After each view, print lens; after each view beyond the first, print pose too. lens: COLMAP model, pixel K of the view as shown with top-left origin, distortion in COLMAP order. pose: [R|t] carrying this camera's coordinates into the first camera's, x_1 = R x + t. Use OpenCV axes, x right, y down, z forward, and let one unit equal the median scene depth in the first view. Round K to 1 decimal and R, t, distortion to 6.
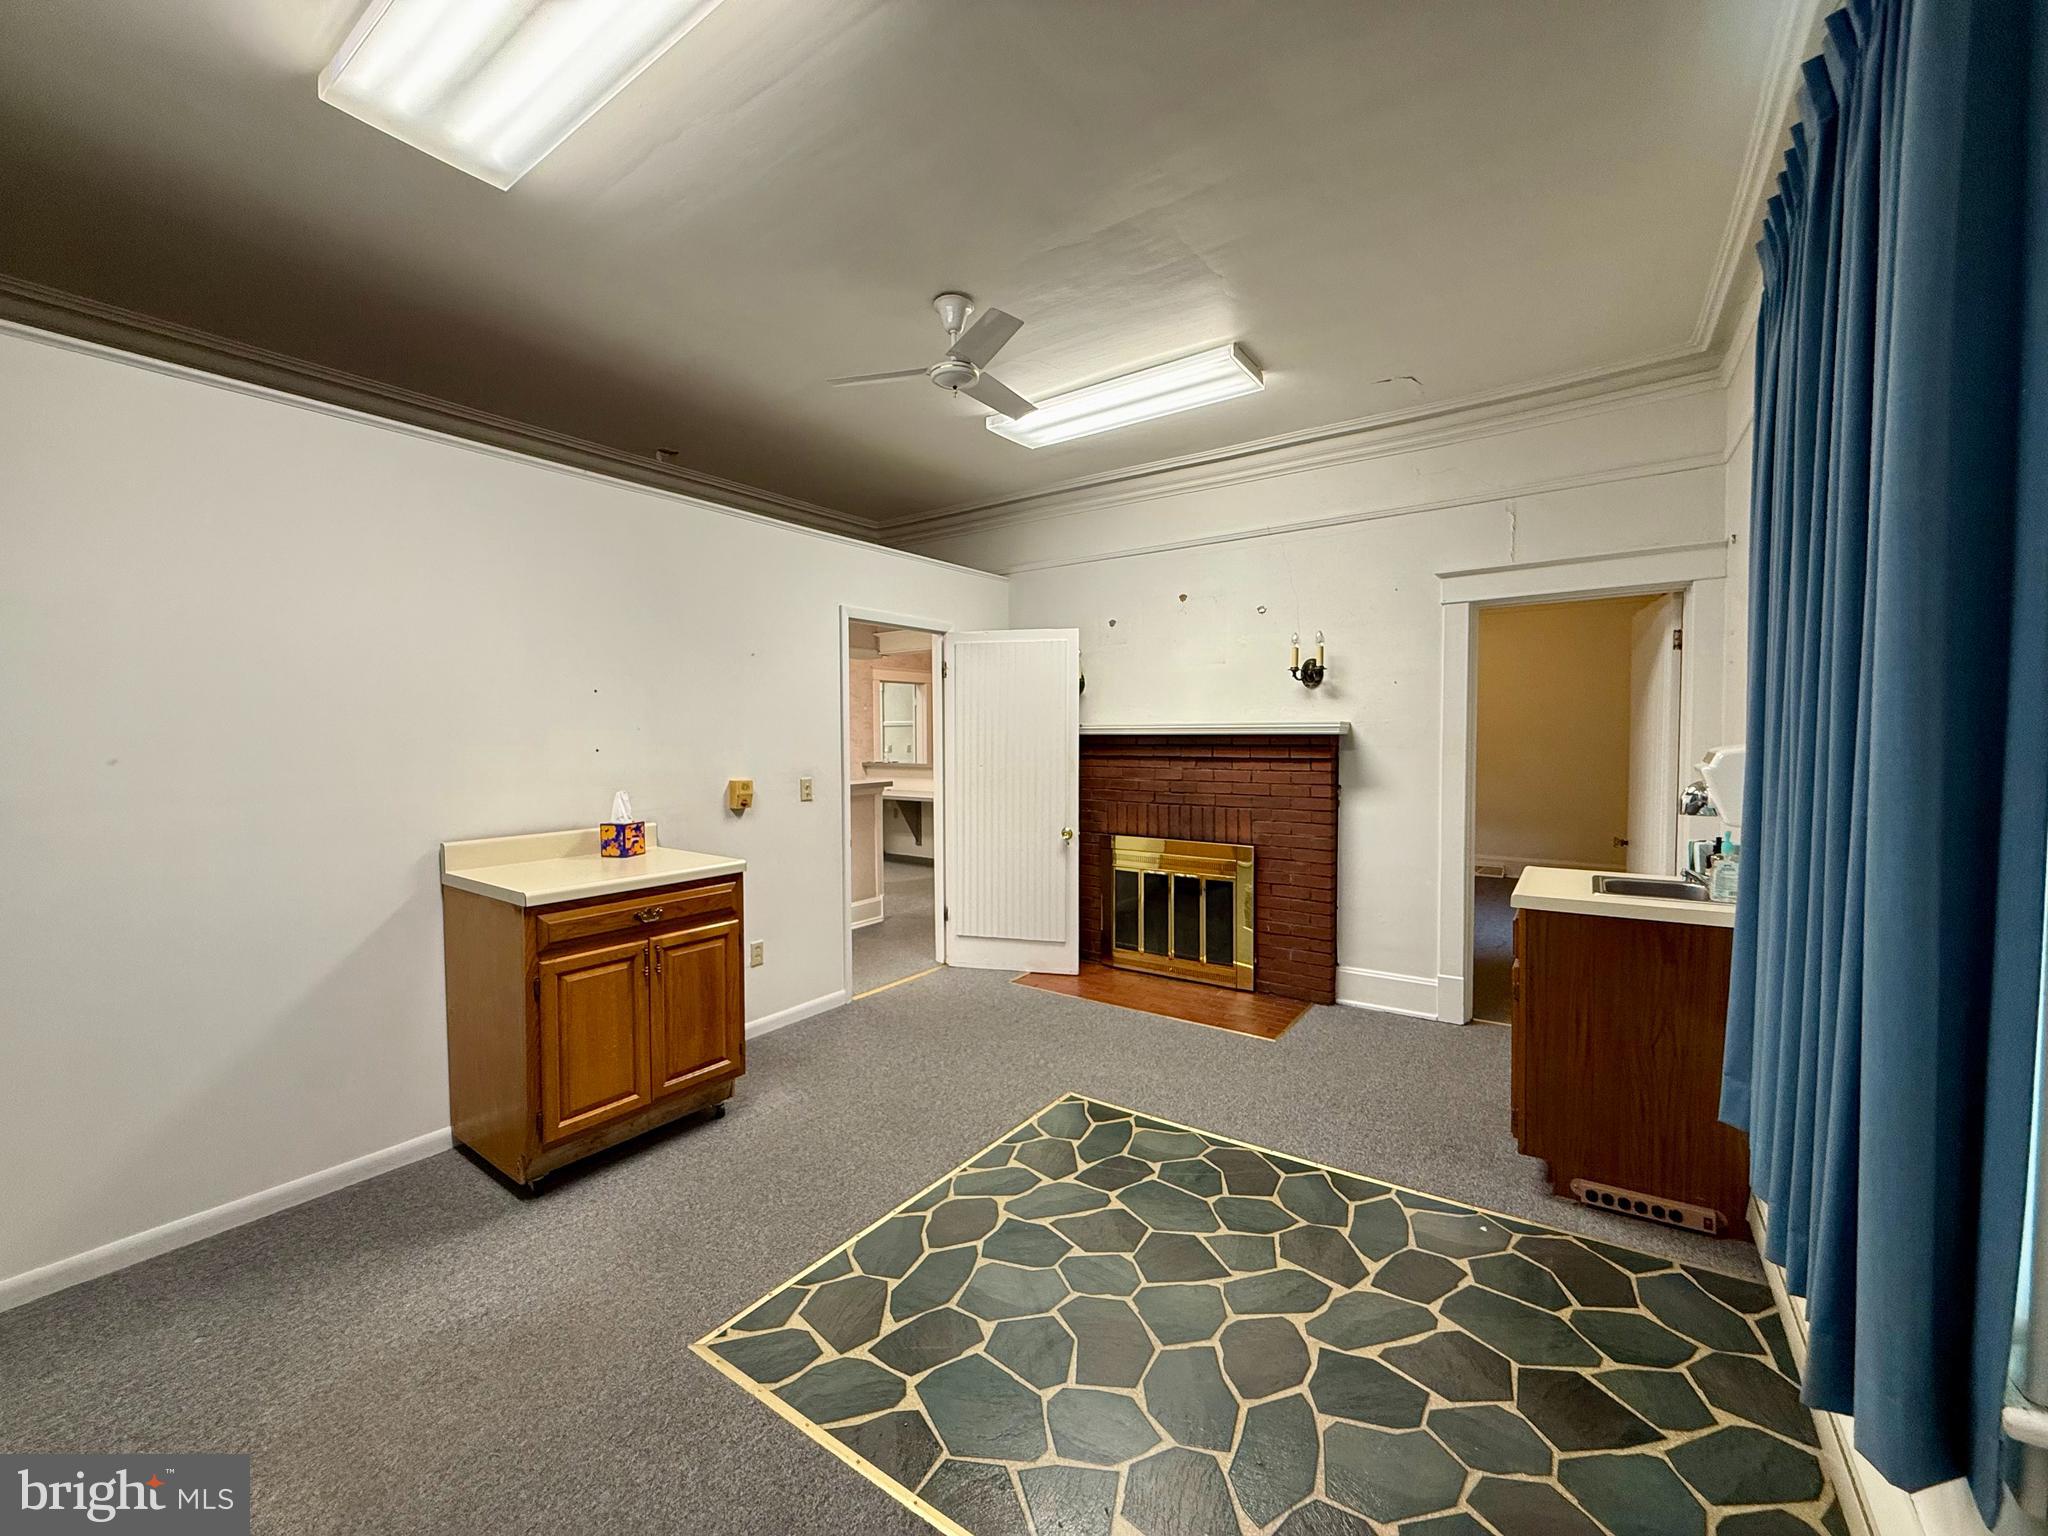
lens RADIAL K [[803.4, 0, 1027.1], [0, 803.4, 775.1], [0, 0, 1]] dist [-0.003589, 0.000078]
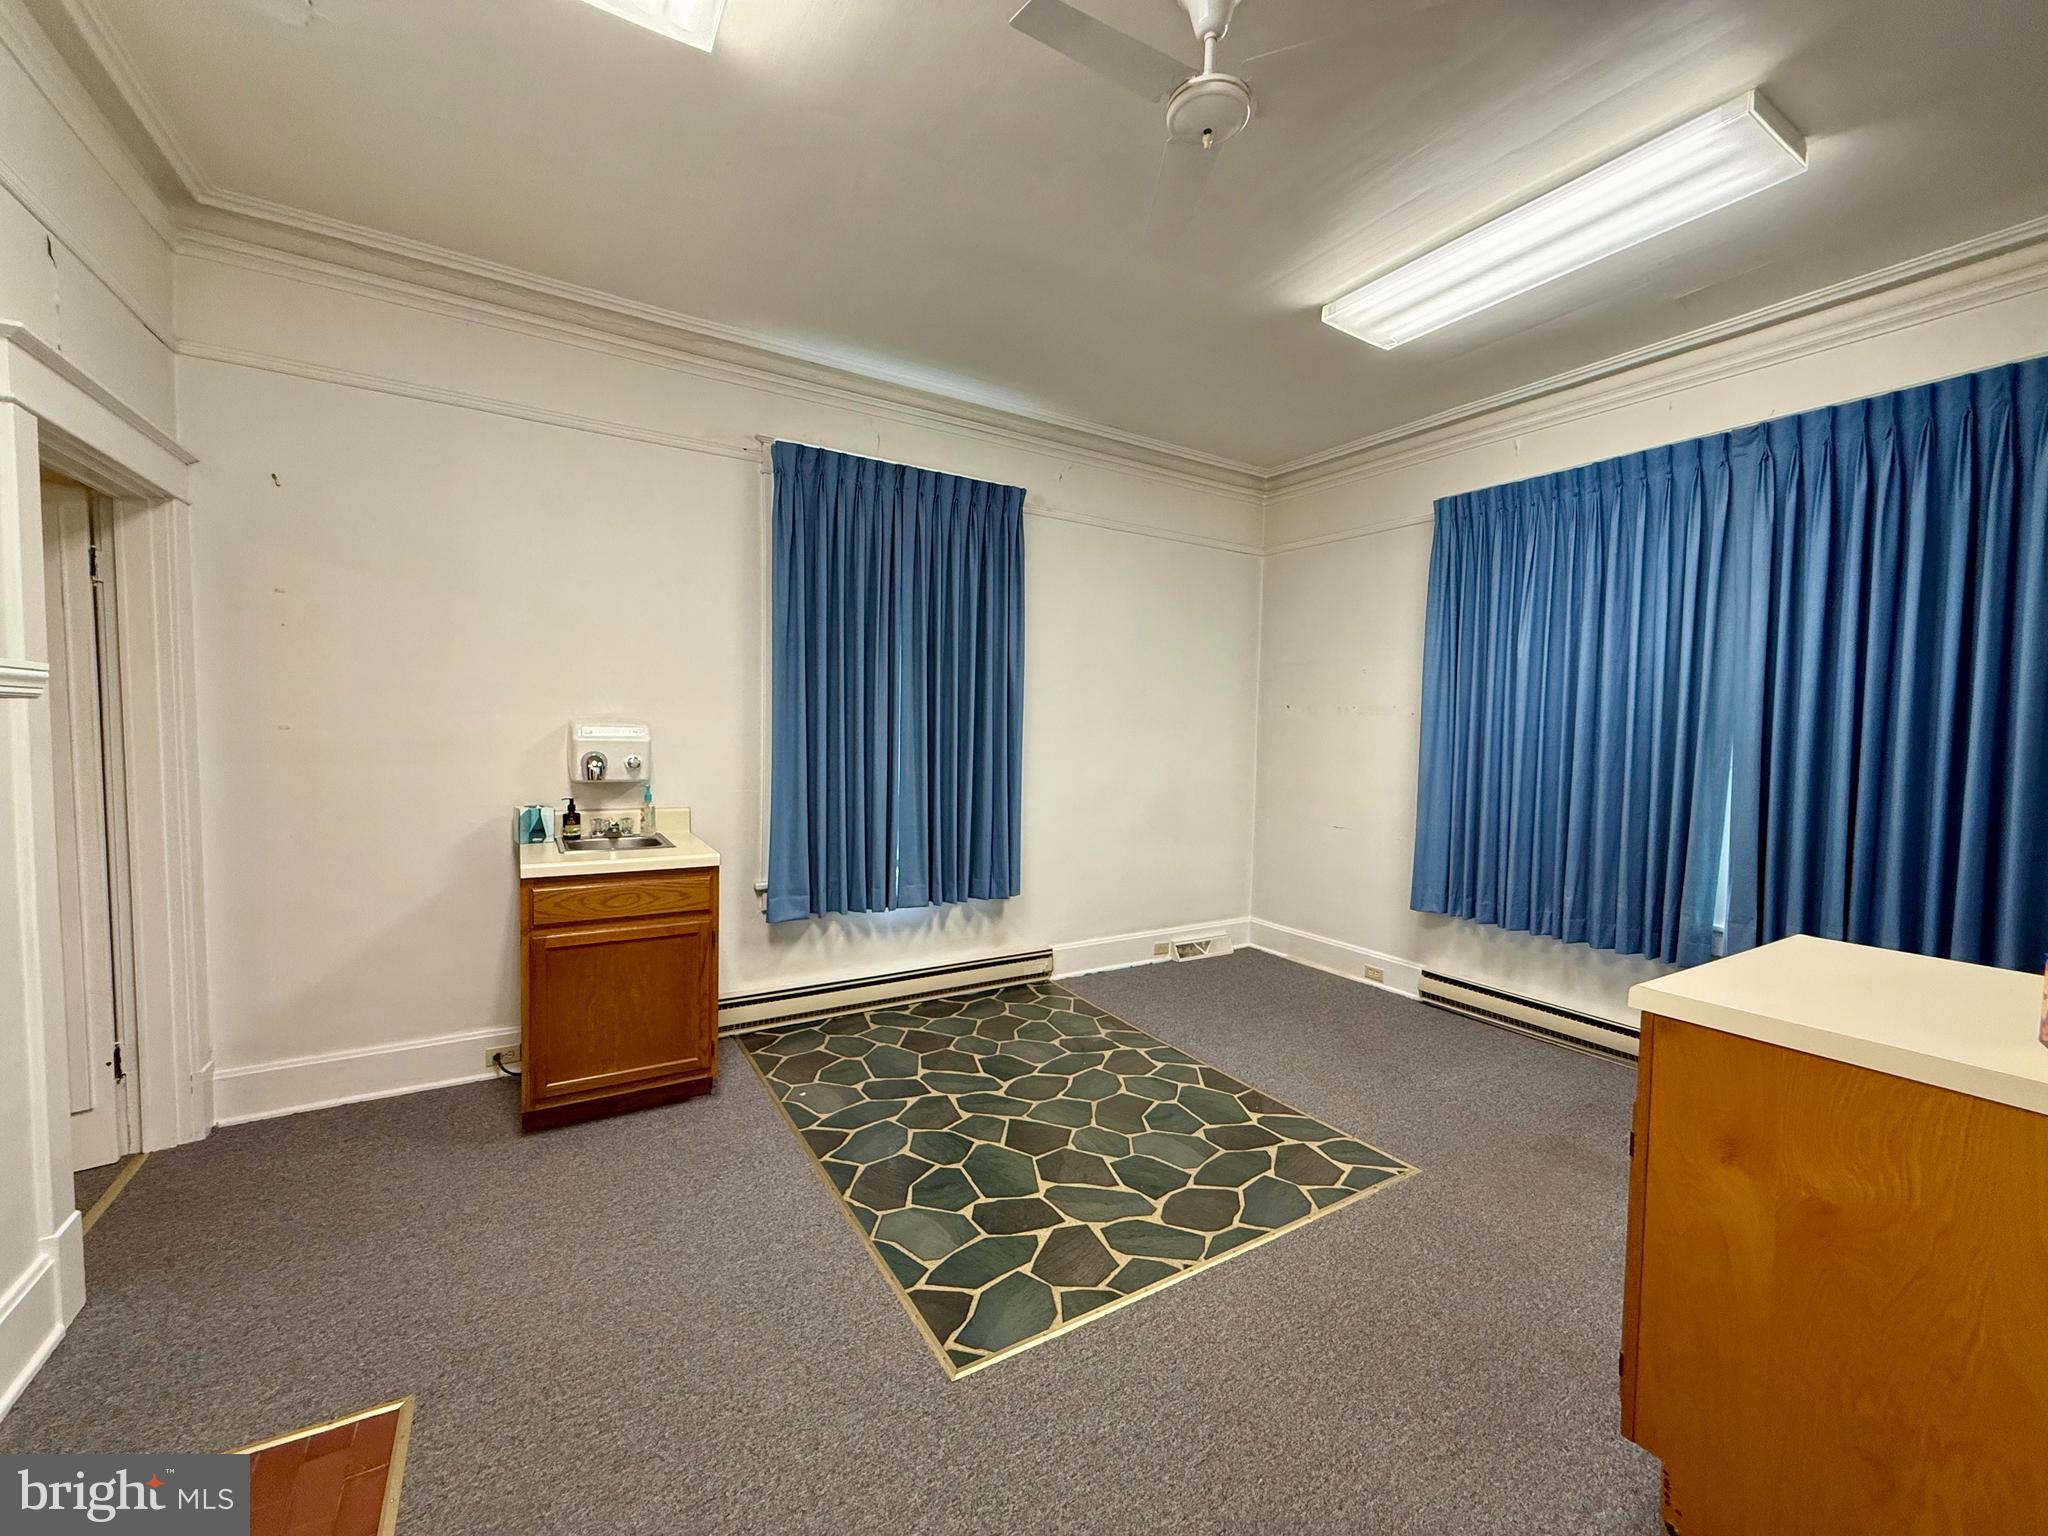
lens RADIAL K [[803.4, 0, 1024.7], [0, 803.4, 765.6], [0, 0, 1]] dist [-0.003589, 0.000078]
pose [[-0.914839, -0.029698, 0.402725, -0.264137], [0.009896, 0.995344, 0.095879, -0.086211], [-0.403697, 0.091699, -0.910285, 1.950385]]
